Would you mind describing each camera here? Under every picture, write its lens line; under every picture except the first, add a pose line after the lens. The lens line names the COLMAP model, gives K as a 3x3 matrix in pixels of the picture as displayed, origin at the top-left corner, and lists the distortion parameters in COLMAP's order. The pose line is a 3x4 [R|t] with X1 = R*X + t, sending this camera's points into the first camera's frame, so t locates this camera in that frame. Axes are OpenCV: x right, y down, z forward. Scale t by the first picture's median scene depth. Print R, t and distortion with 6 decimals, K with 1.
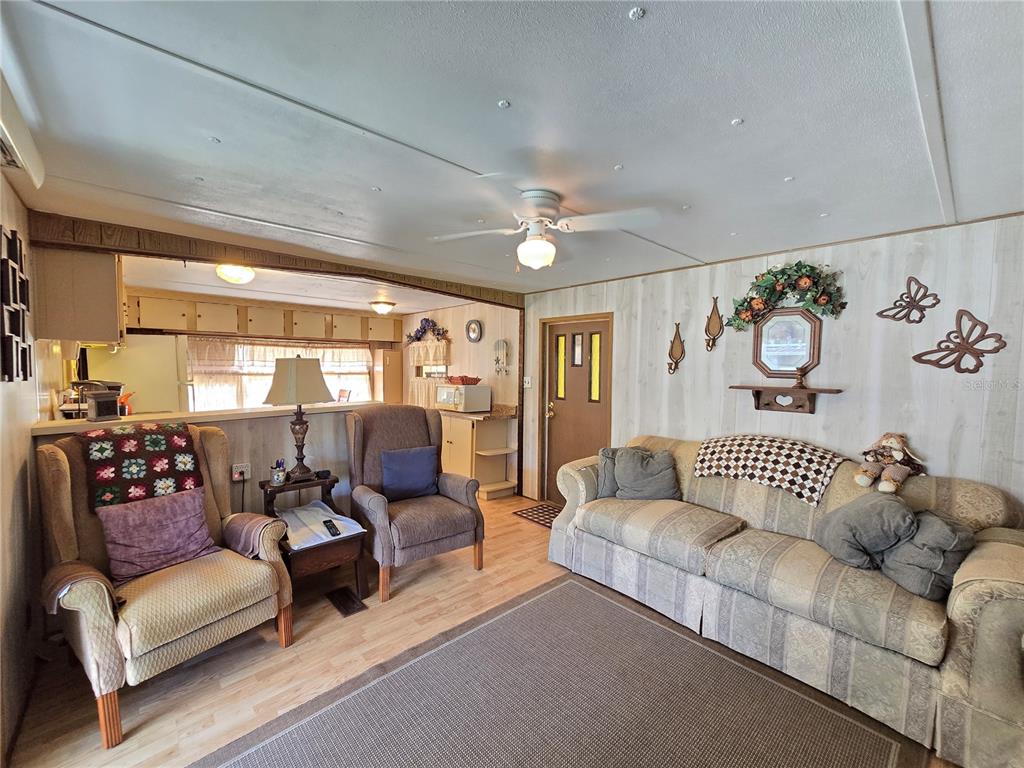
lens RADIAL K [[419.3, 0, 511.7], [0, 419.3, 385.8], [0, 0, 1]] dist [-0.007875, 0.003305]
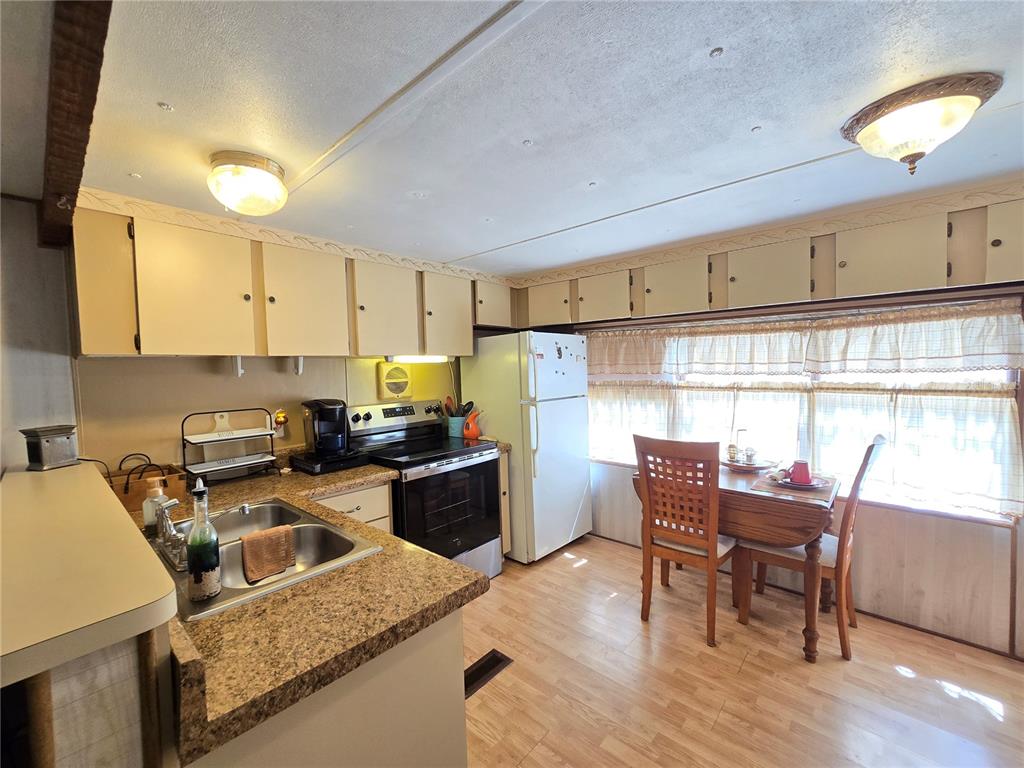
lens RADIAL K [[419.3, 0, 509.3], [0, 419.3, 388.6], [0, 0, 1]] dist [-0.007875, 0.003305]
pose [[0.107951, 0.039098, -0.993387, -0.221257], [-0.028405, 0.998940, 0.036229, -0.096757], [0.993750, 0.024307, 0.108947, 1.686034]]
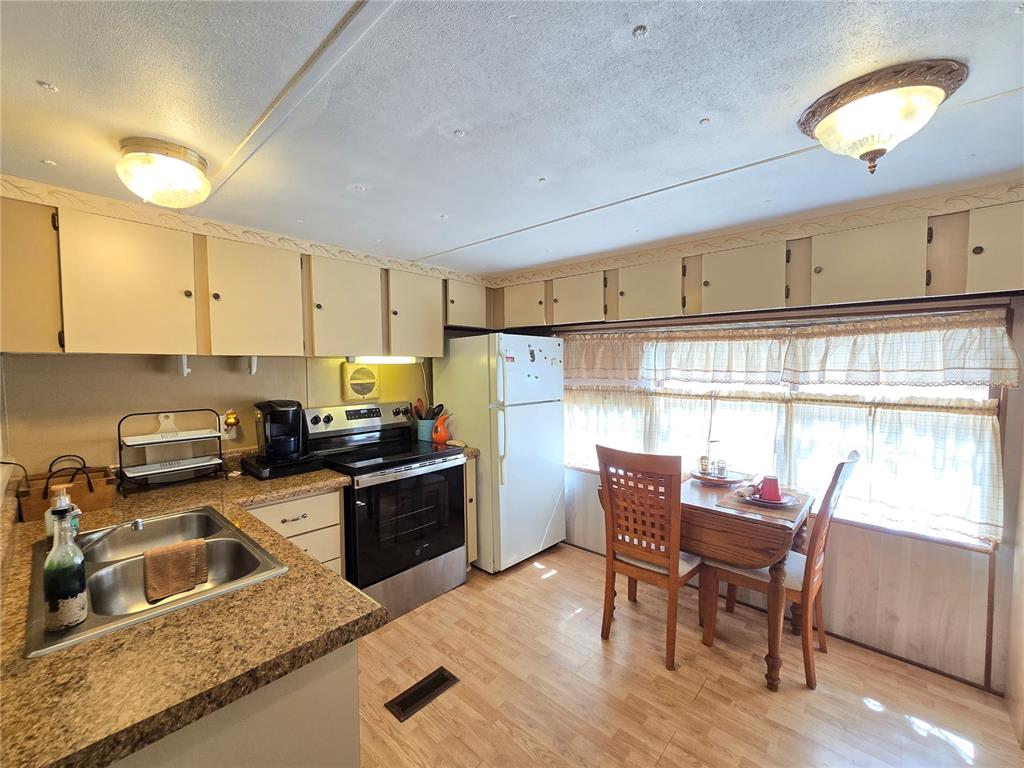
lens RADIAL K [[419.3, 0, 509.6], [0, 419.3, 388.7], [0, 0, 1]] dist [-0.007875, 0.003305]
pose [[0.098729, 0.046147, -0.994044, -0.255187], [-0.048028, 0.997981, 0.041559, -0.116530], [0.993955, 0.043639, 0.100745, 1.793678]]
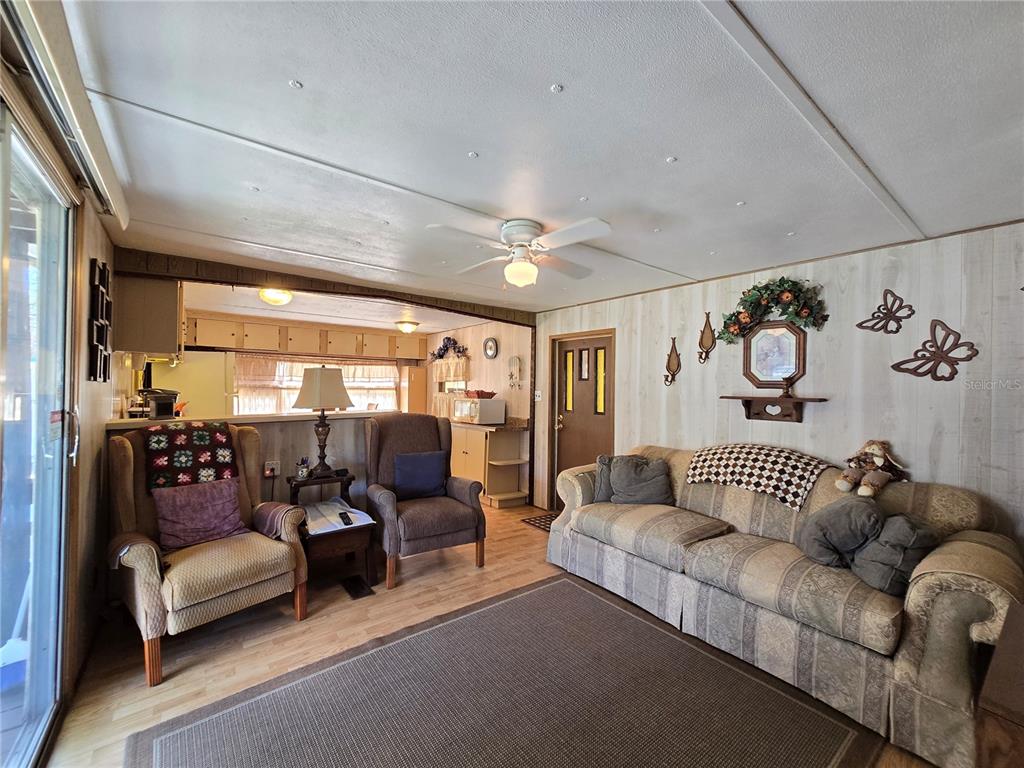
lens RADIAL K [[419.3, 0, 510.1], [0, 419.3, 384.5], [0, 0, 1]] dist [-0.007875, 0.003305]
pose [[0.996534, 0.003965, -0.083095, 0.102137], [-0.008535, 0.998466, -0.054711, 0.039688], [0.082751, 0.055231, 0.995039, -0.099572]]
